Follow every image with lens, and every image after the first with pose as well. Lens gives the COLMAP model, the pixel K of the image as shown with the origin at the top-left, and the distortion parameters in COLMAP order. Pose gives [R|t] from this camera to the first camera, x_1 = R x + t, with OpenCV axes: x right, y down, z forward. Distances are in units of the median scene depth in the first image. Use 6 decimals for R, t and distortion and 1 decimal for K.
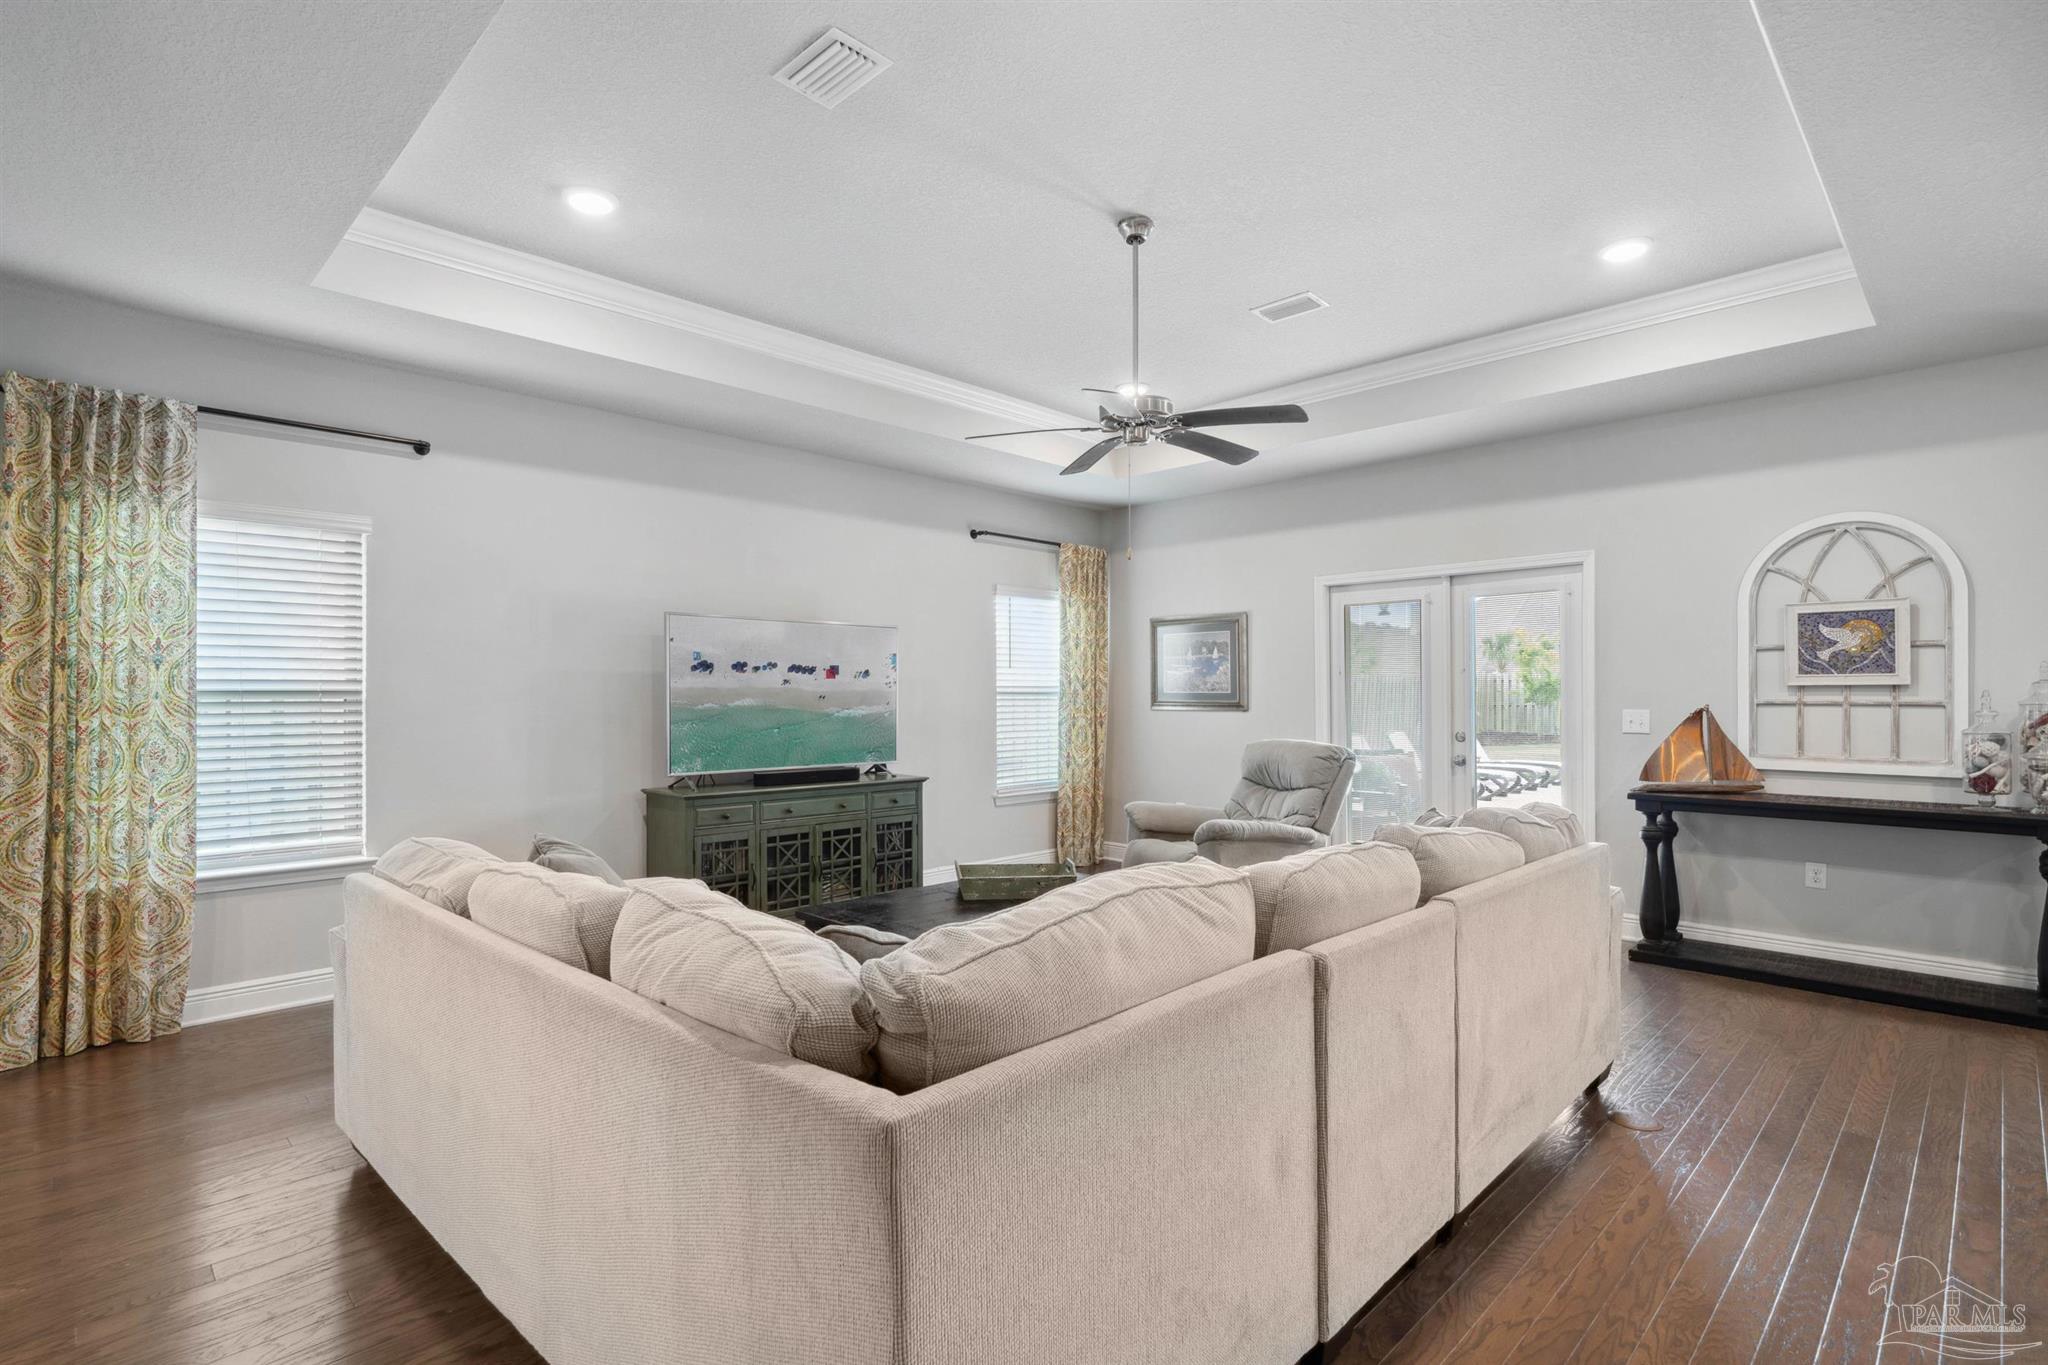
lens RADIAL K [[986.8, 0, 1014.3], [0, 986.8, 692.2], [0, 0, 1]] dist [0.007579, -0.002080]
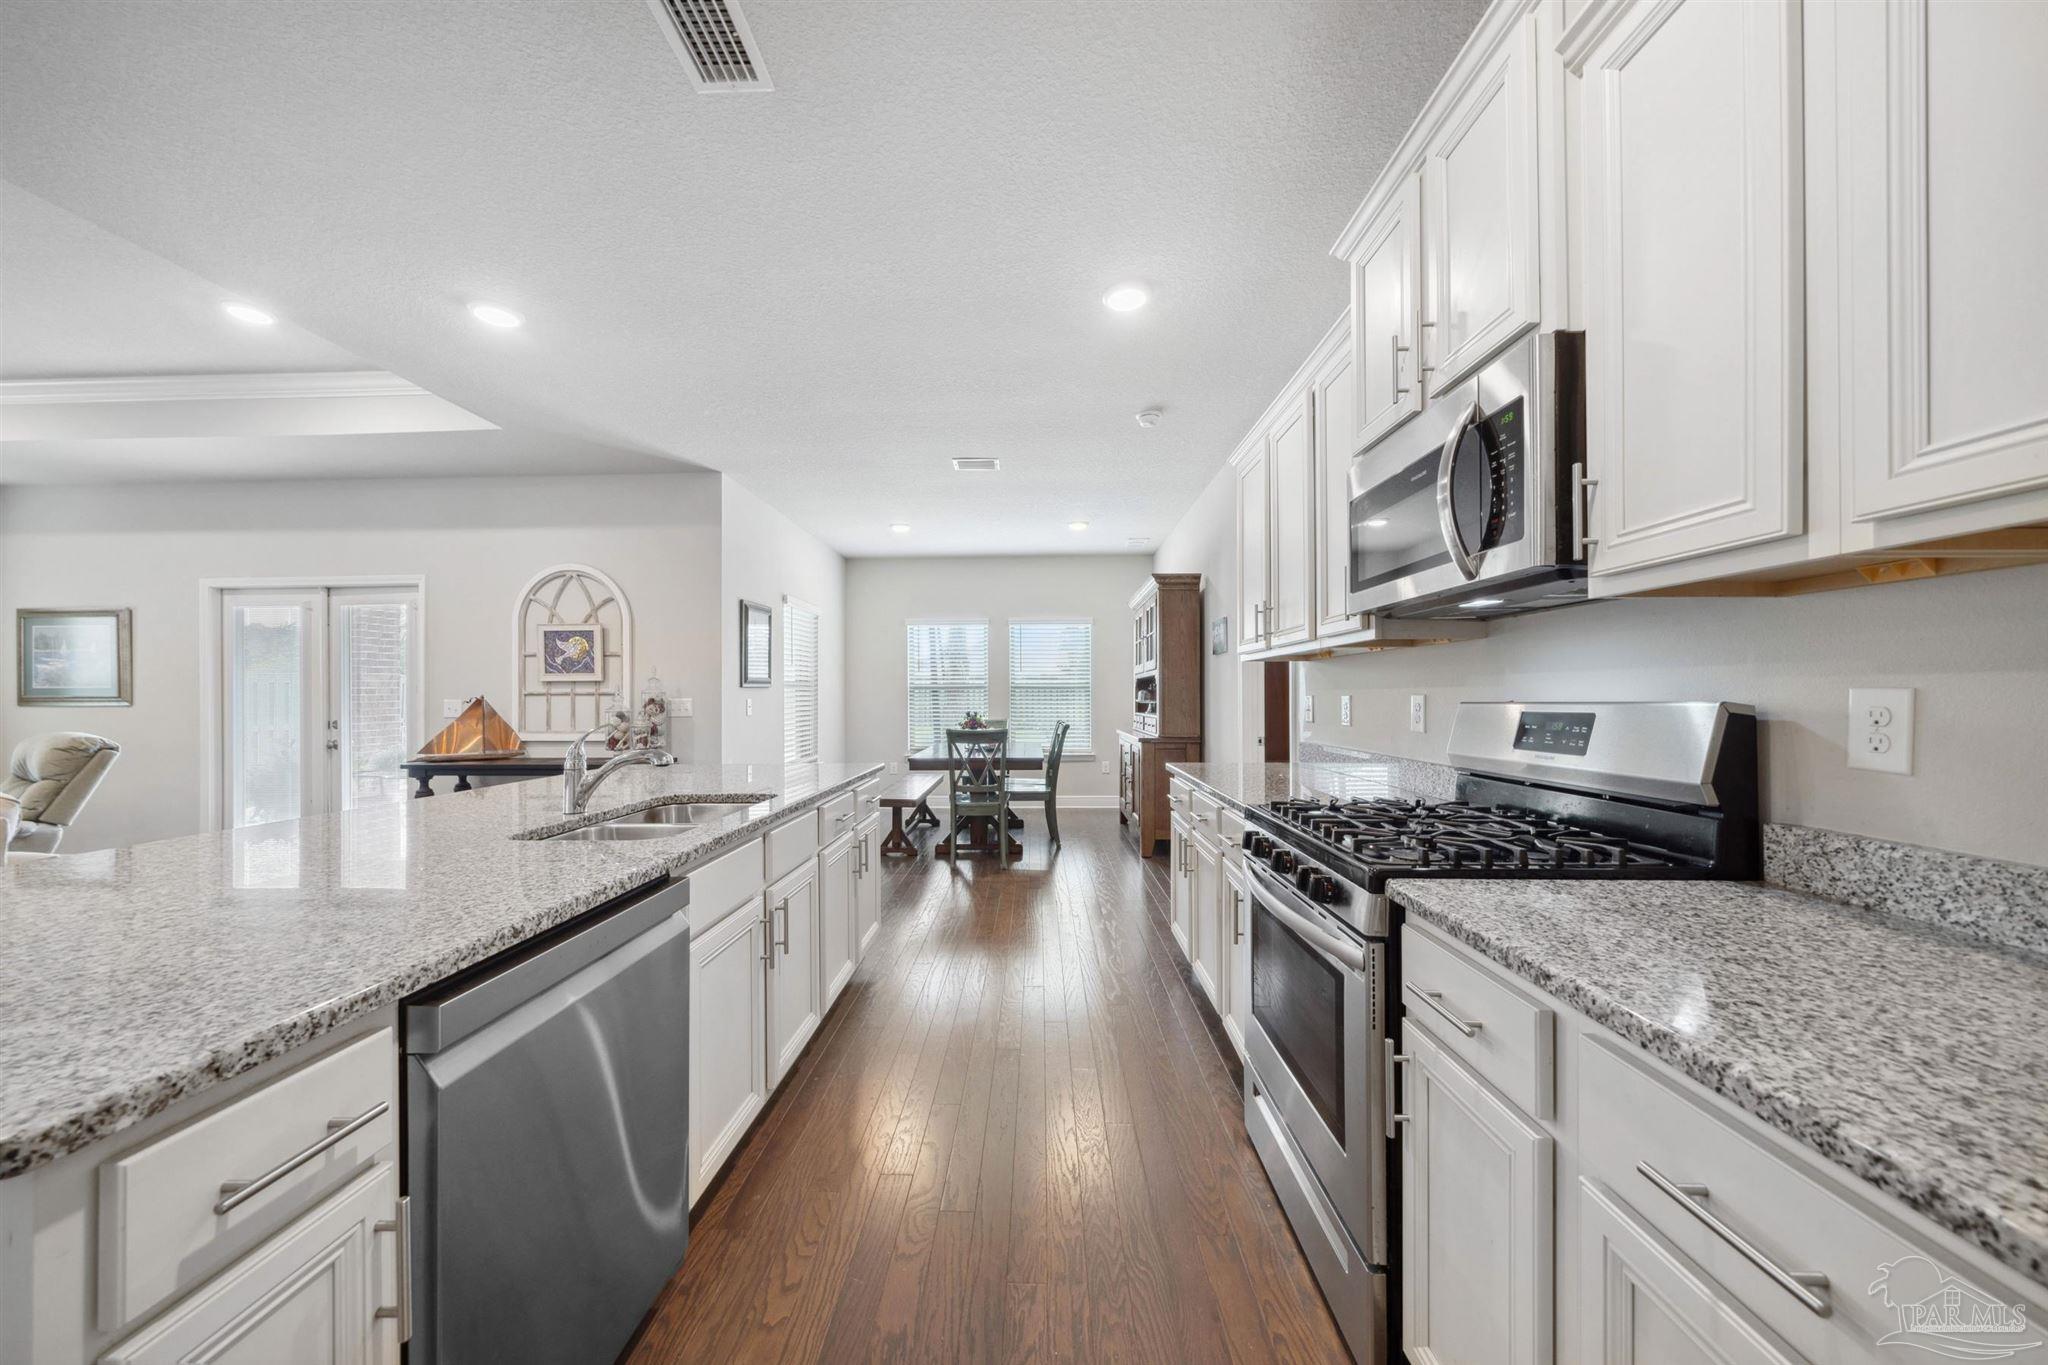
lens RADIAL K [[723.5, 0, 998.3], [0, 723.5, 687.2], [0, 0, 1]] dist [0.005357, -0.000030]
pose [[0.738346, 0.006418, 0.674392, 0.520026], [0.001764, 0.999933, -0.011447, 0.013574], [-0.674420, 0.009641, 0.738285, -0.197845]]
